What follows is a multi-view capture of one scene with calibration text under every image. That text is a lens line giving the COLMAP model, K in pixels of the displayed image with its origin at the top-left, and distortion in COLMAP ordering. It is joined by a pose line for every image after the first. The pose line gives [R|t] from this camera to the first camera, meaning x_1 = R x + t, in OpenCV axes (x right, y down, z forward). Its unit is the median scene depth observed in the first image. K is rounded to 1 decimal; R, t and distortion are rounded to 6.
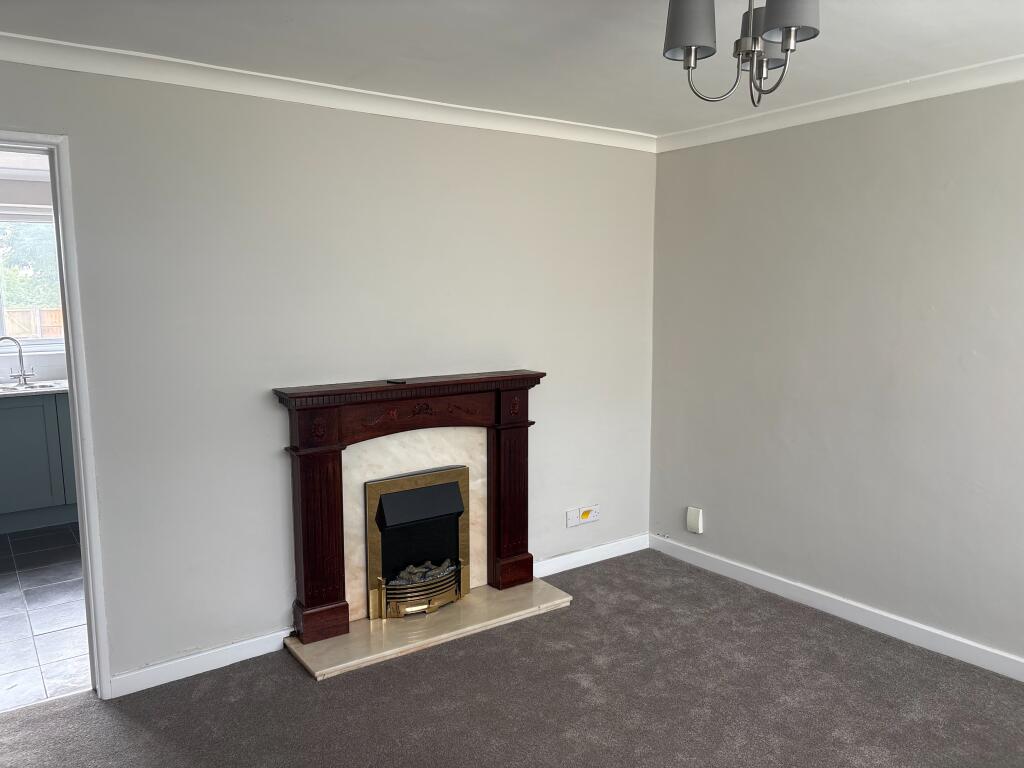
lens RADIAL K [[772.3, 0, 512.0], [0, 772.3, 384.0], [0, 0, 1]] dist [0.003853, -0.002901]
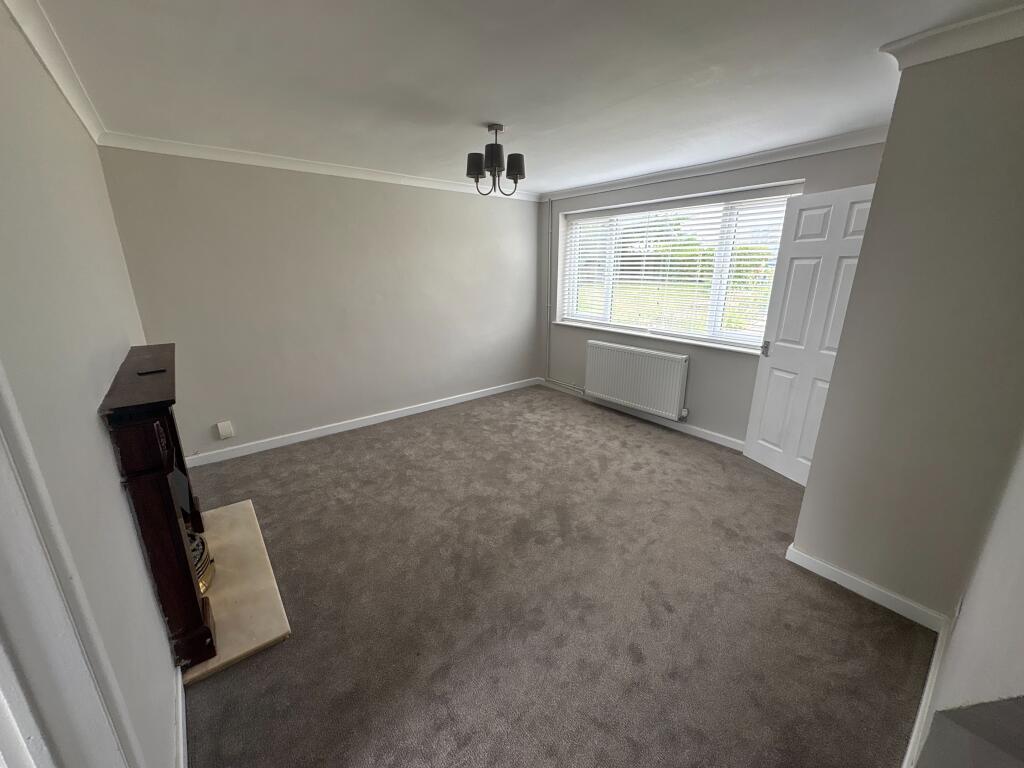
lens RADIAL K [[406.3, 0, 512.0], [0, 406.3, 384.0], [0, 0, 1]] dist [0.001845, 0.000204]
pose [[-0.055984, -0.278652, 0.958759, -0.663493], [0.107094, 0.953049, 0.283246, -0.092191], [-0.992671, 0.118534, -0.023514, 0.574054]]
